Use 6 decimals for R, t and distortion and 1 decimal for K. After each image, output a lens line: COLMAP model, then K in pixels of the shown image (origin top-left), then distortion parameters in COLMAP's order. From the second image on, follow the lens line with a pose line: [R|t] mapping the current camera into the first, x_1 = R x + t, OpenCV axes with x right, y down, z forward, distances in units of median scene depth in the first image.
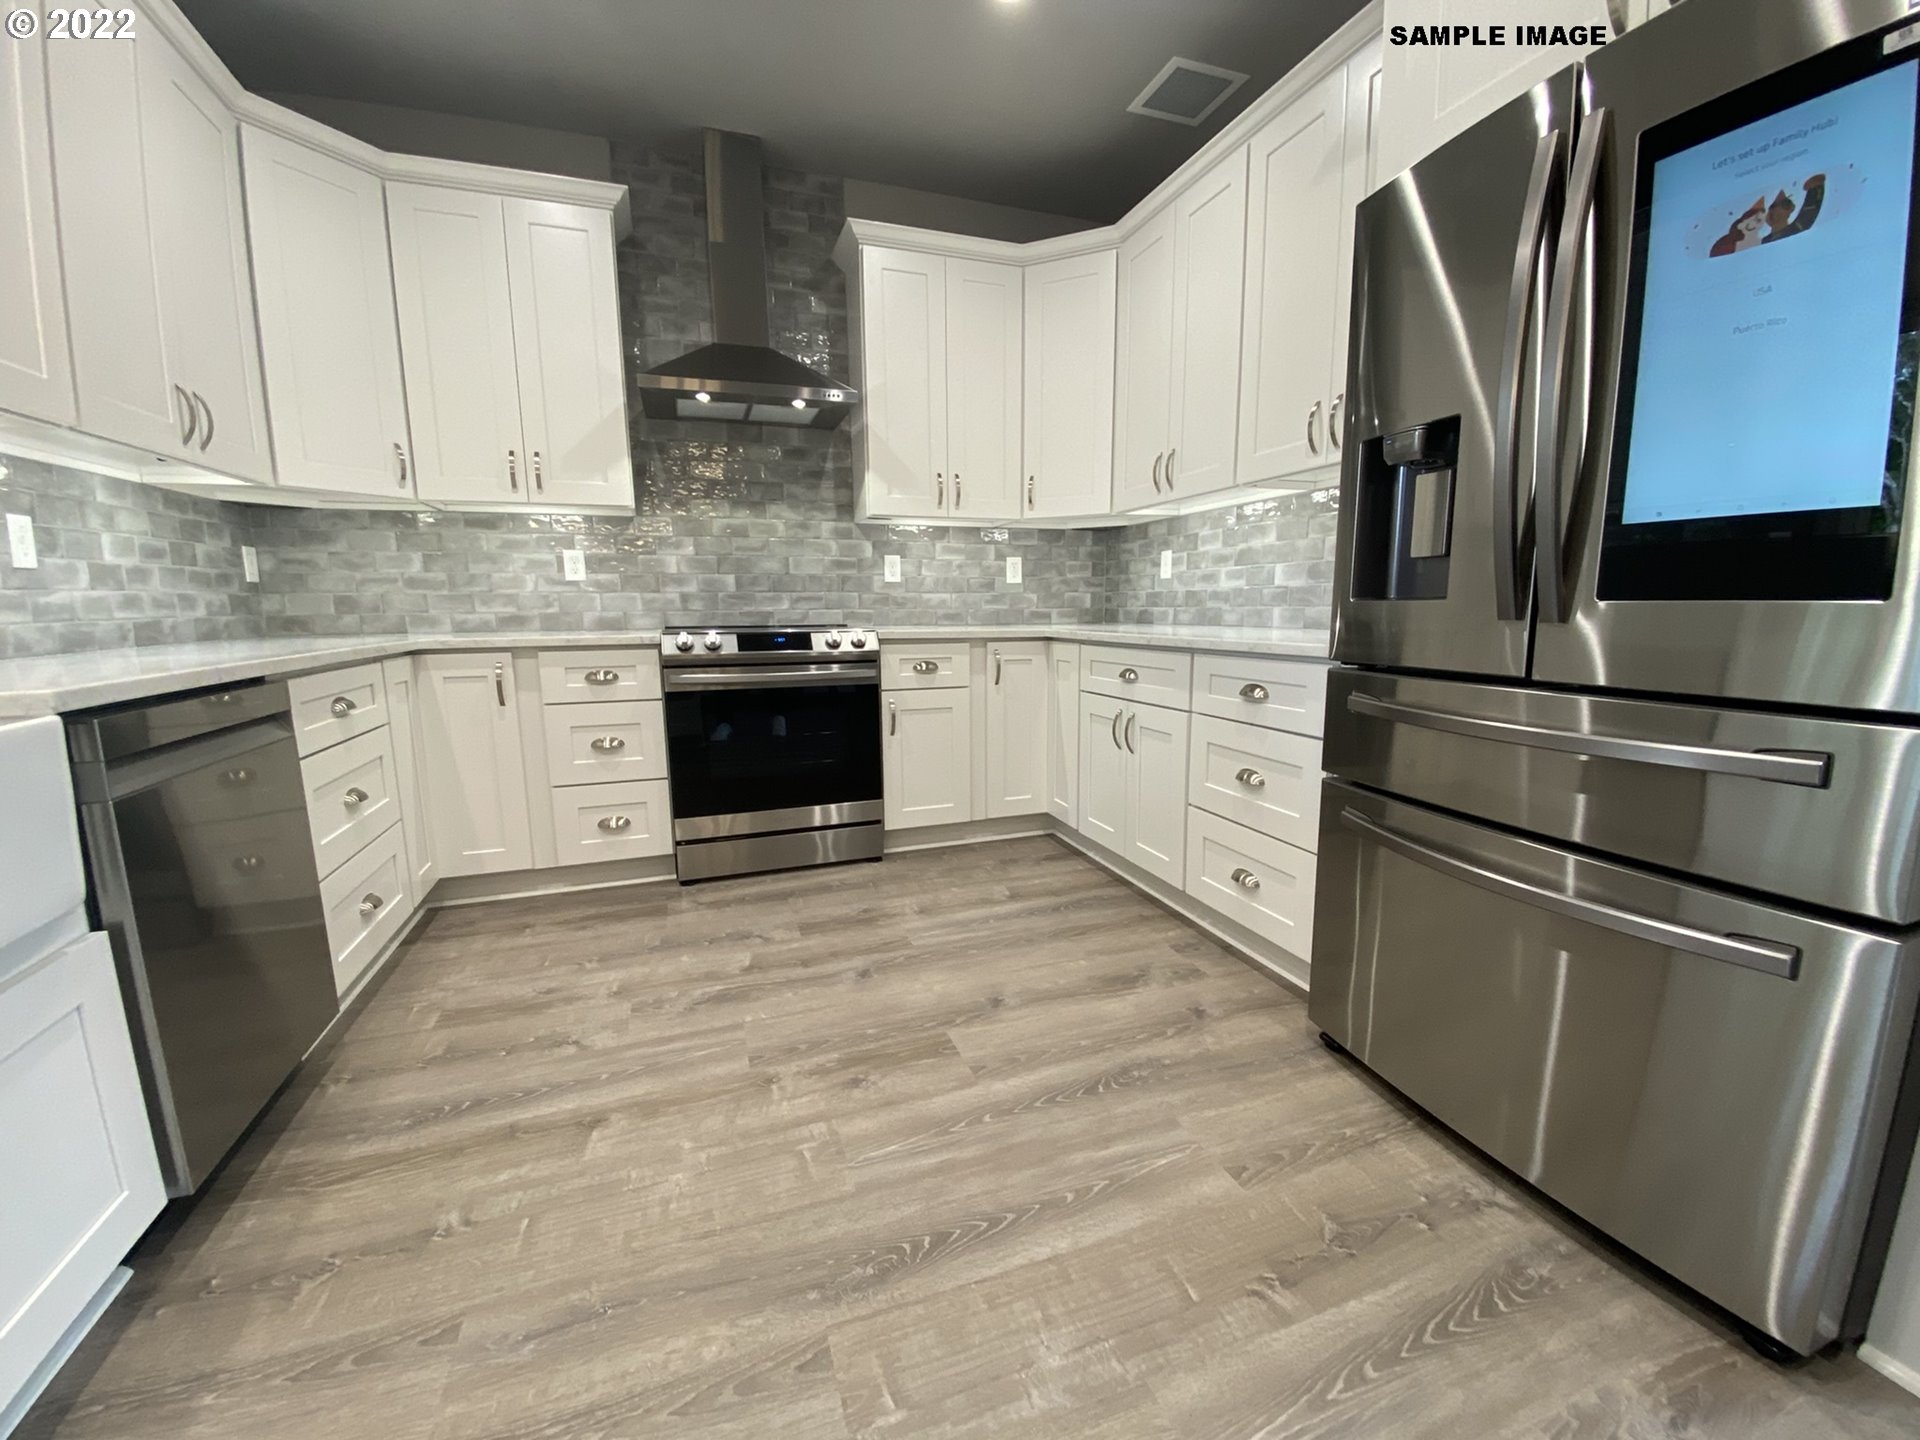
lens RADIAL K [[778.3, 0, 965.6], [0, 778.3, 715.3], [0, 0, 1]] dist [0.070789, -0.047836]
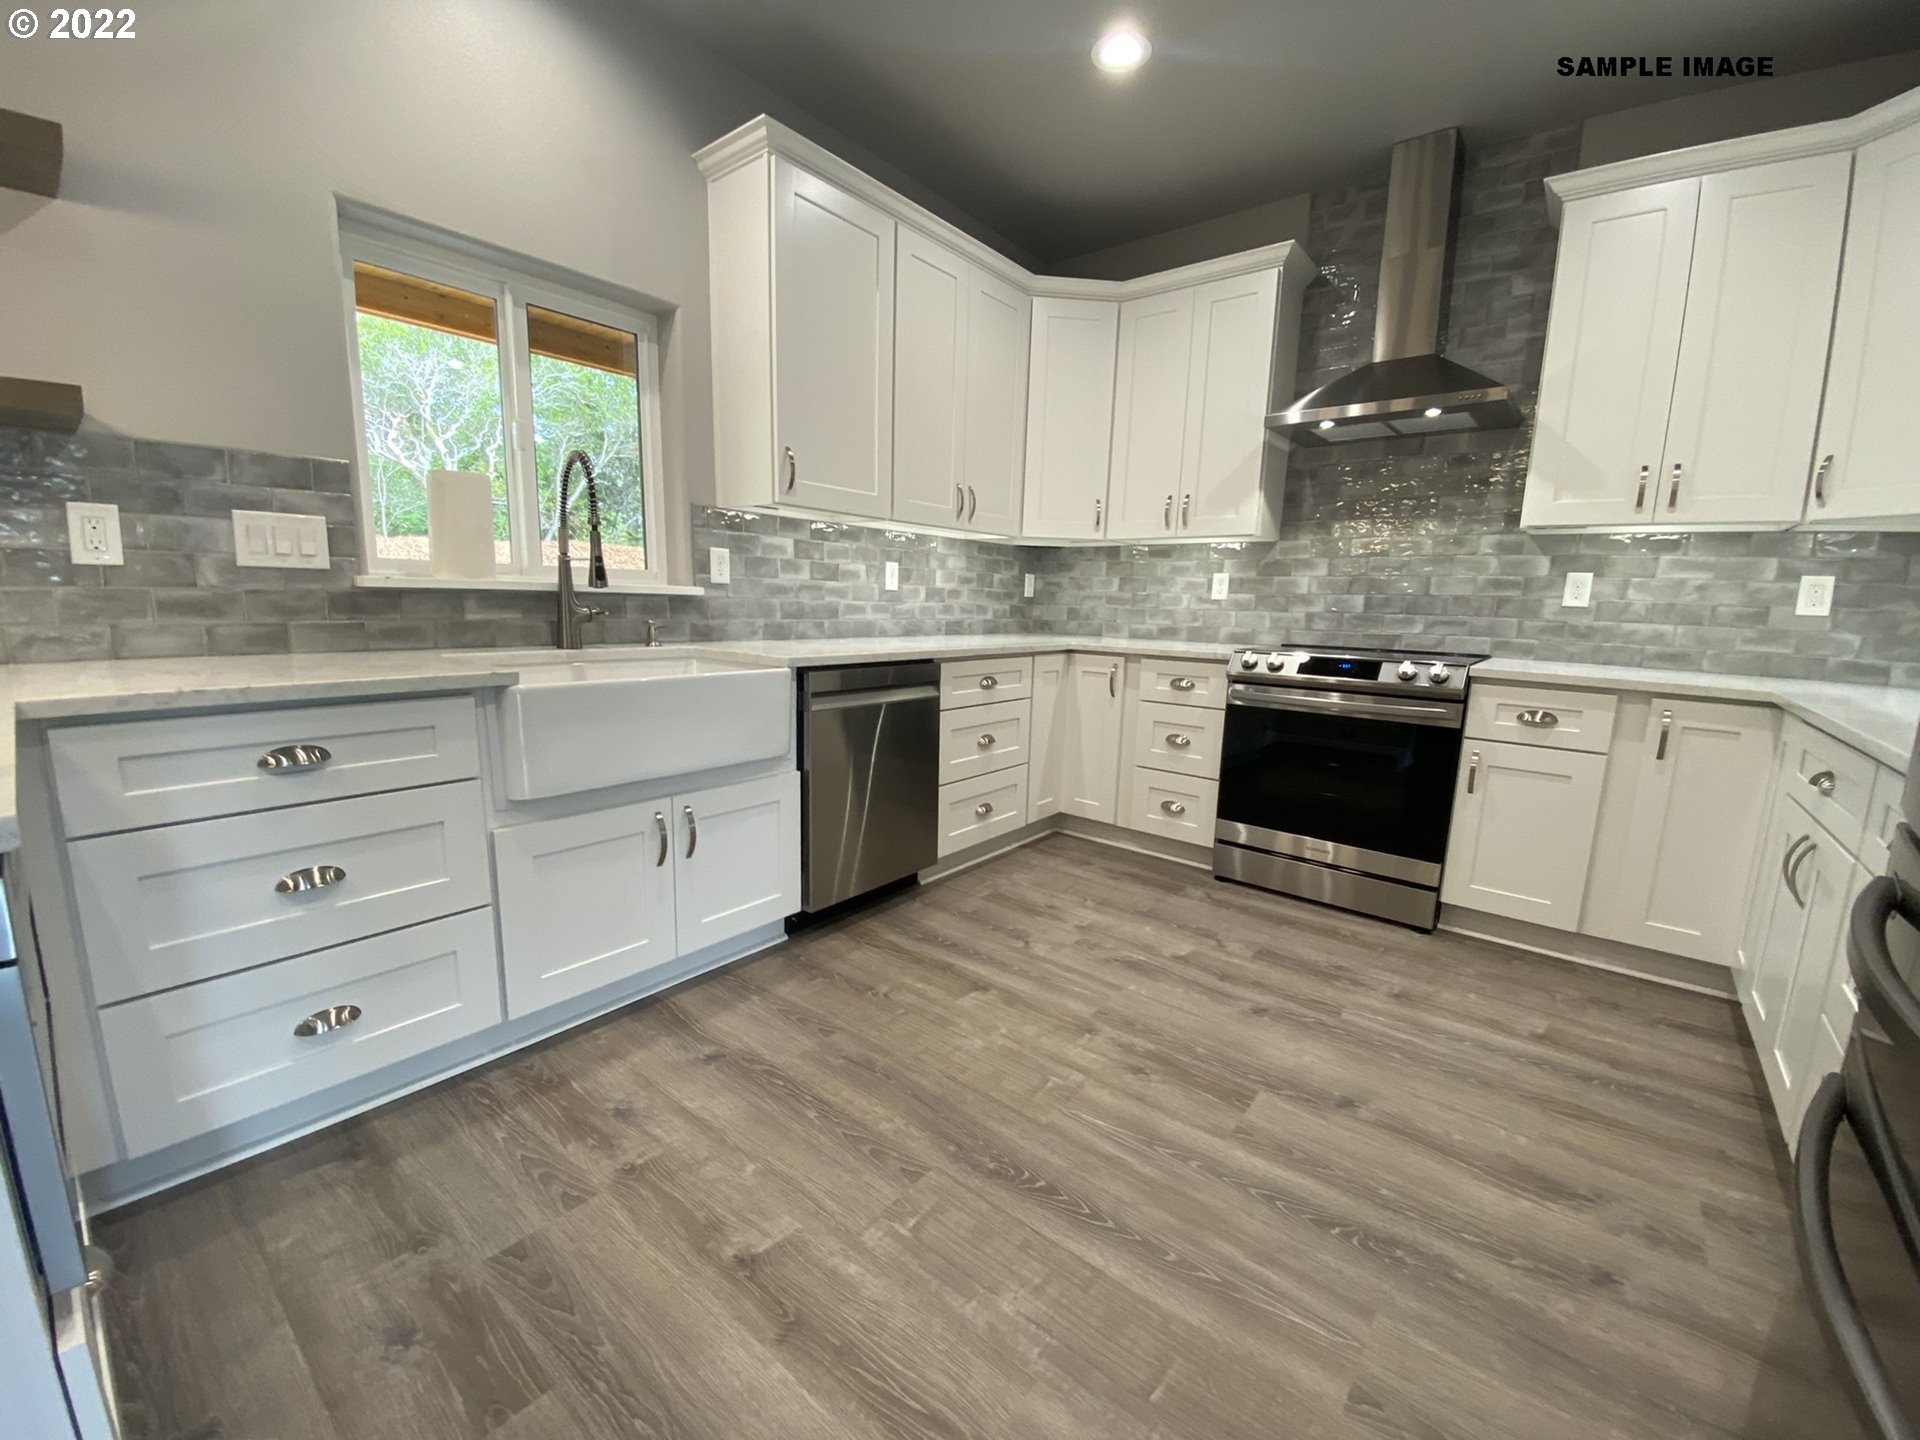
lens RADIAL K [[778.3, 0, 965.6], [0, 778.3, 715.3], [0, 0, 1]] dist [0.070789, -0.047836]
pose [[0.525689, 0.152909, -0.836822, 0.352999], [-0.155565, 0.984404, 0.082151, -0.046849], [0.836332, 0.086995, 0.541277, 0.095566]]
